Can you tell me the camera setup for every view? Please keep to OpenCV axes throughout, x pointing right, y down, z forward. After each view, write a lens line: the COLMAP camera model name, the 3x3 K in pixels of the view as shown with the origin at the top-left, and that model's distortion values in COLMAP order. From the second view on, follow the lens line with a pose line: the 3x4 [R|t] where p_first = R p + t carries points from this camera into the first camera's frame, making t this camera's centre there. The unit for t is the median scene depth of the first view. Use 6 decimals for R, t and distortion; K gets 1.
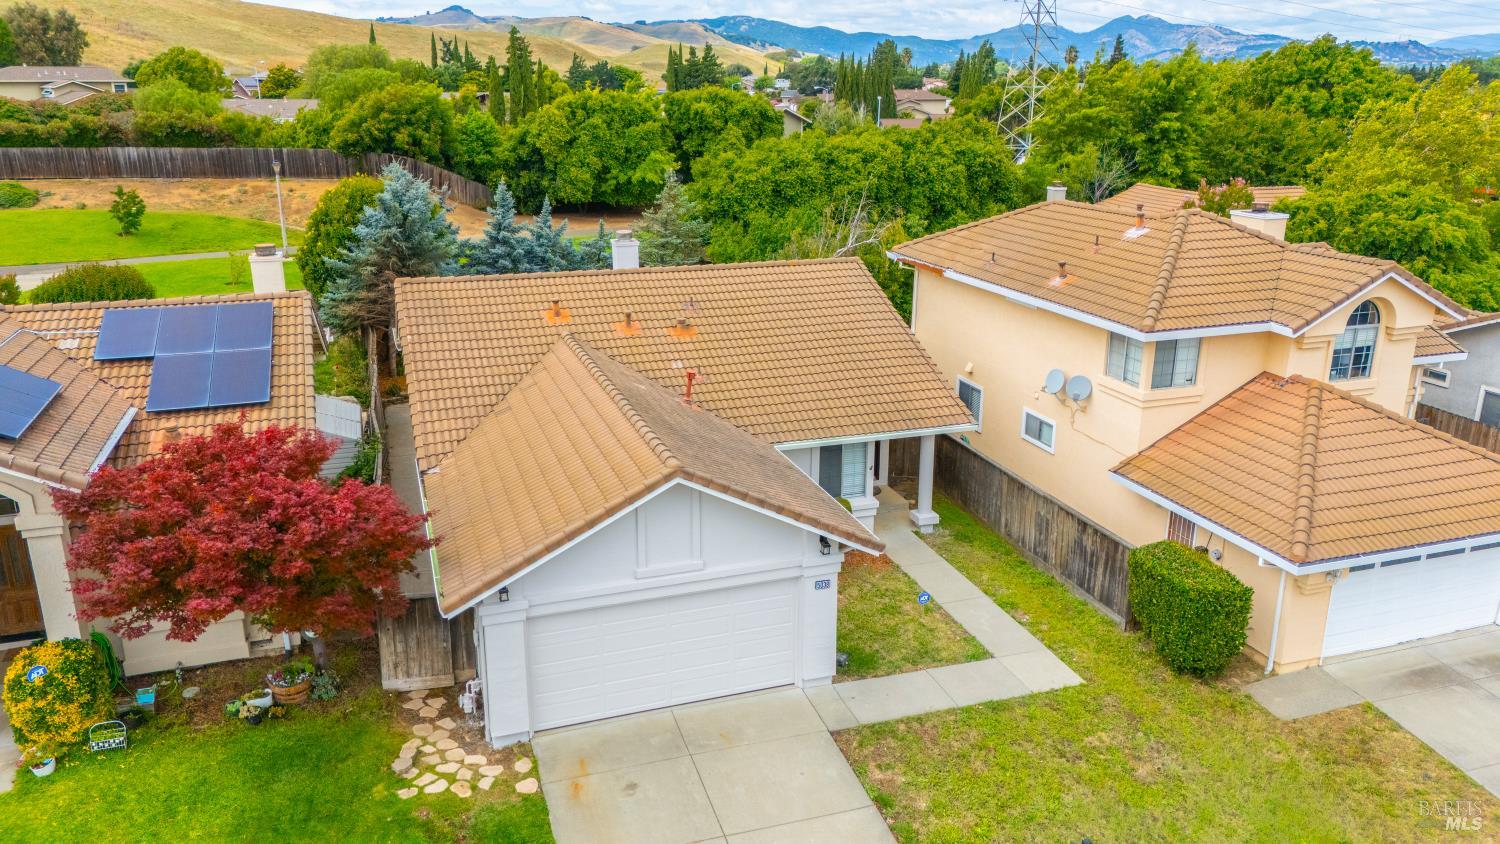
lens RADIAL K [[1094.2, 0, 750.0], [0, 1094.2, 422.0], [0, 0, 1]] dist [0.082361, -0.095073]
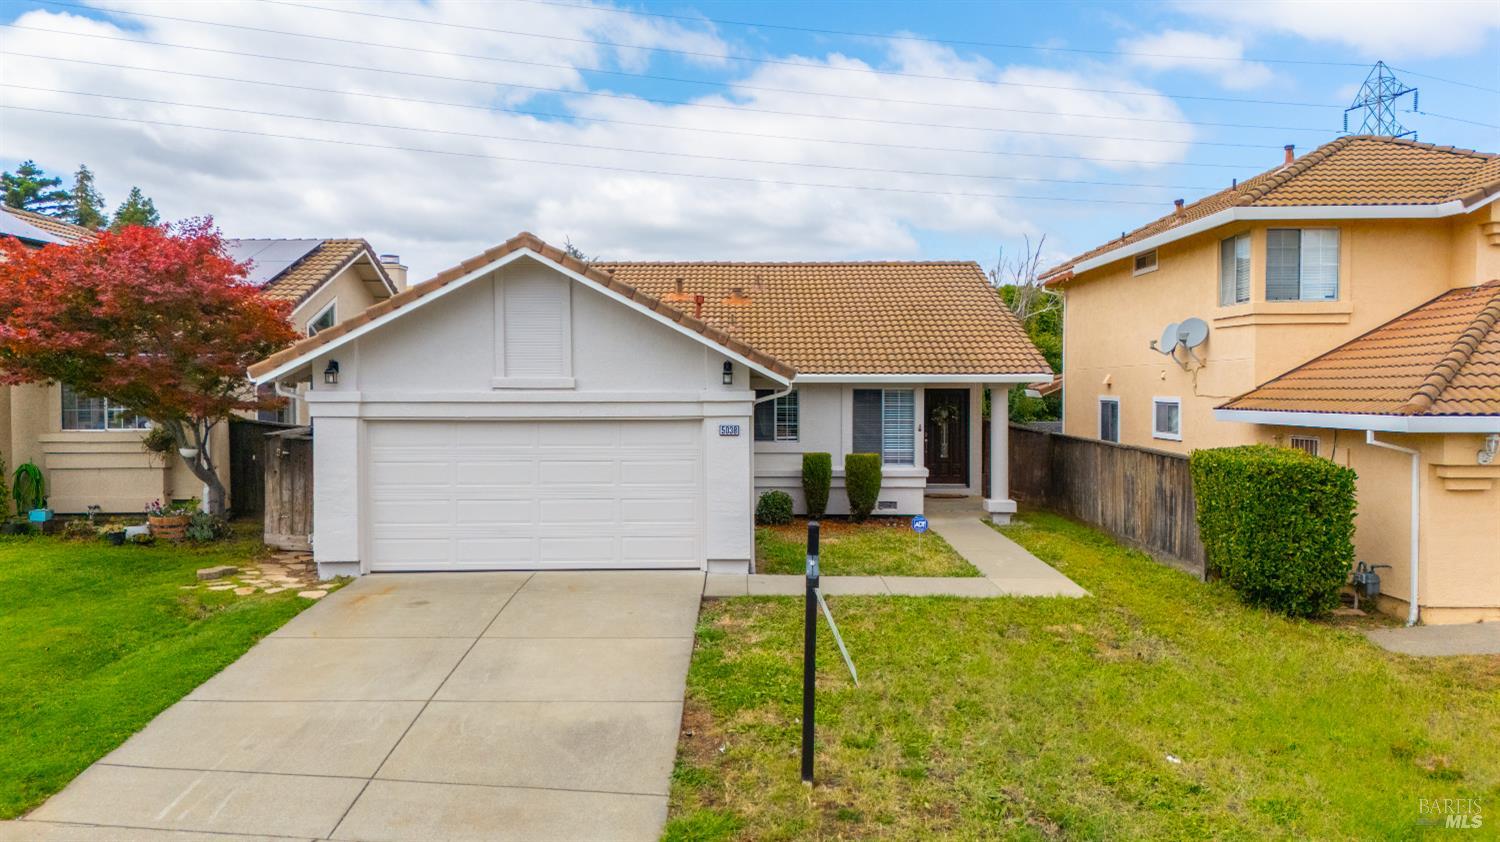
lens RADIAL K [[1100.1, 0, 750.0], [0, 1100.1, 421.0], [0, 0, 1]] dist [0.085329, -0.097460]
pose [[0.948031, 0.004164, -0.318150, 0.263828], [-0.089656, 0.962893, -0.254557, 0.270393], [0.305284, 0.269852, 0.913226, 0.208733]]
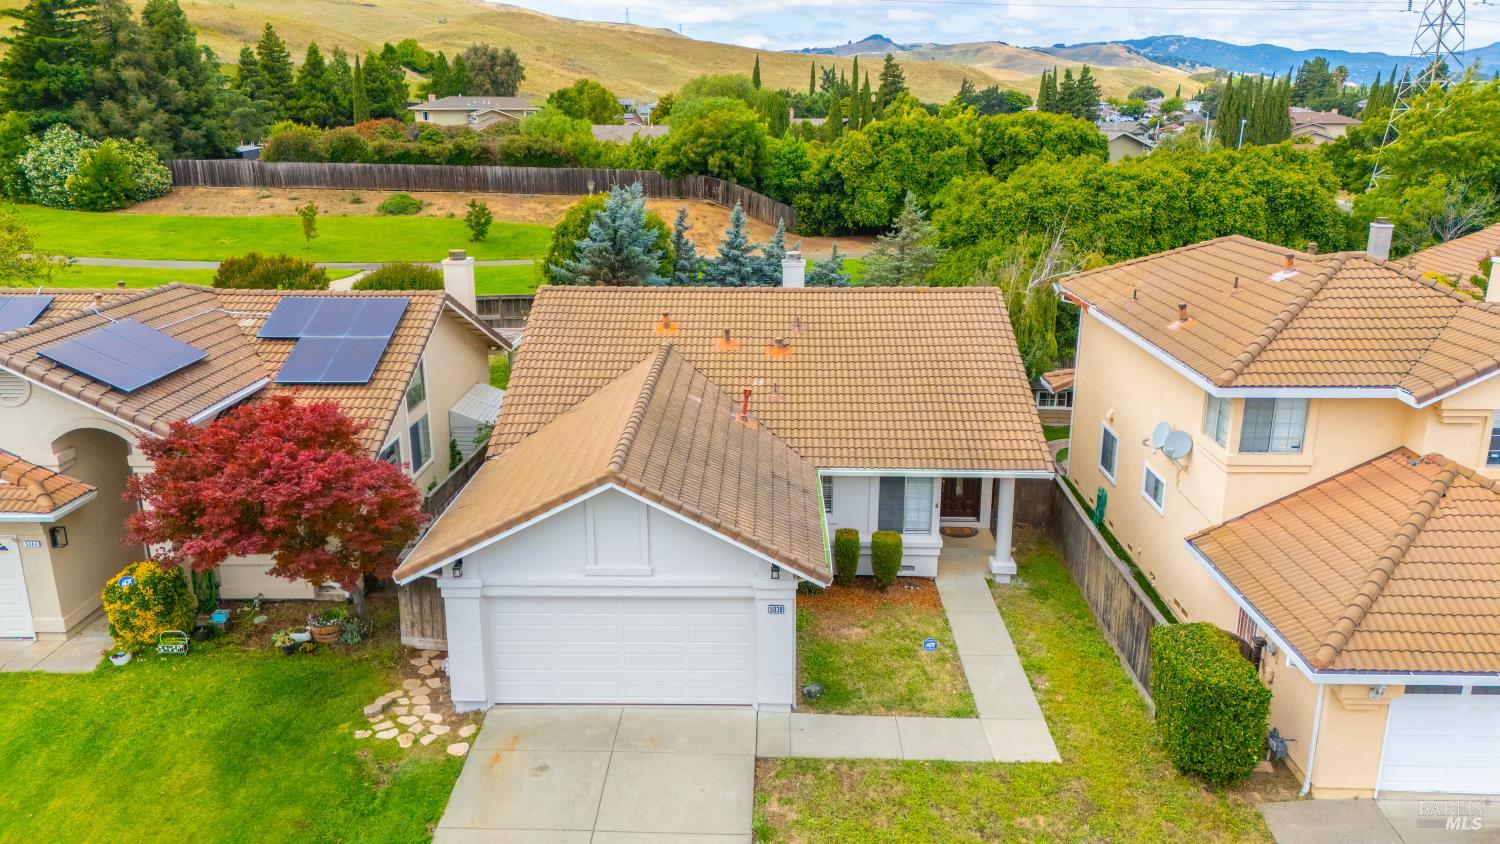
lens RADIAL K [[1094.2, 0, 750.0], [0, 1094.2, 422.0], [0, 0, 1]] dist [0.082361, -0.095073]
pose [[0.938915, 0.093076, -0.331324, 0.279516], [-0.099959, 0.994984, -0.003753, -0.011275], [0.329313, 0.036643, 0.943510, 0.037773]]
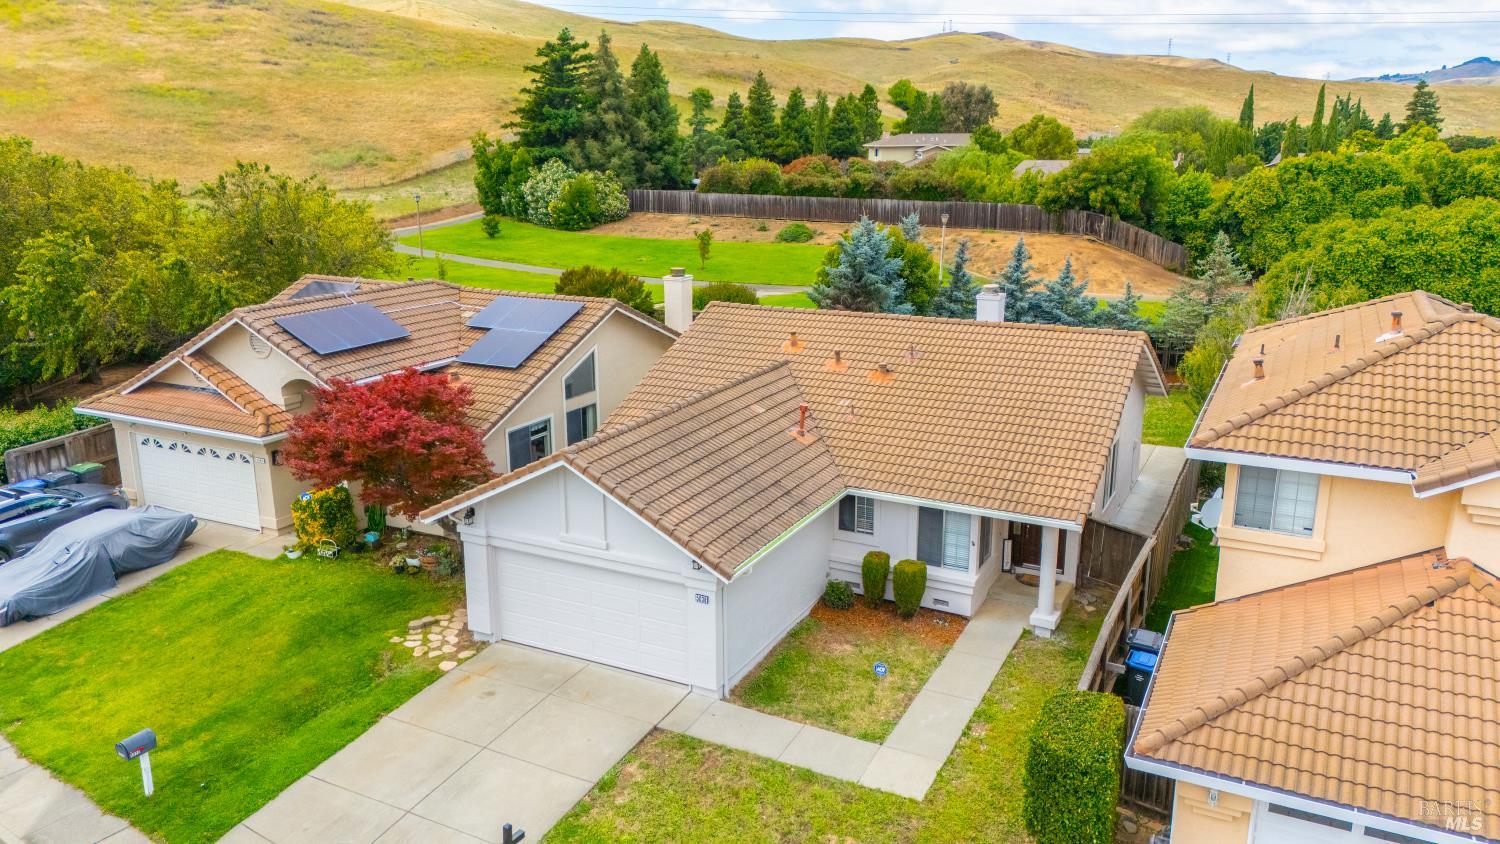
lens RADIAL K [[1094.2, 0, 750.0], [0, 1094.2, 422.0], [0, 0, 1]] dist [0.082361, -0.095073]
pose [[0.695638, 0.176132, -0.696467, 0.640950], [-0.212227, 0.976593, 0.034999, -0.054228], [0.686329, 0.123462, 0.716735, 0.186166]]
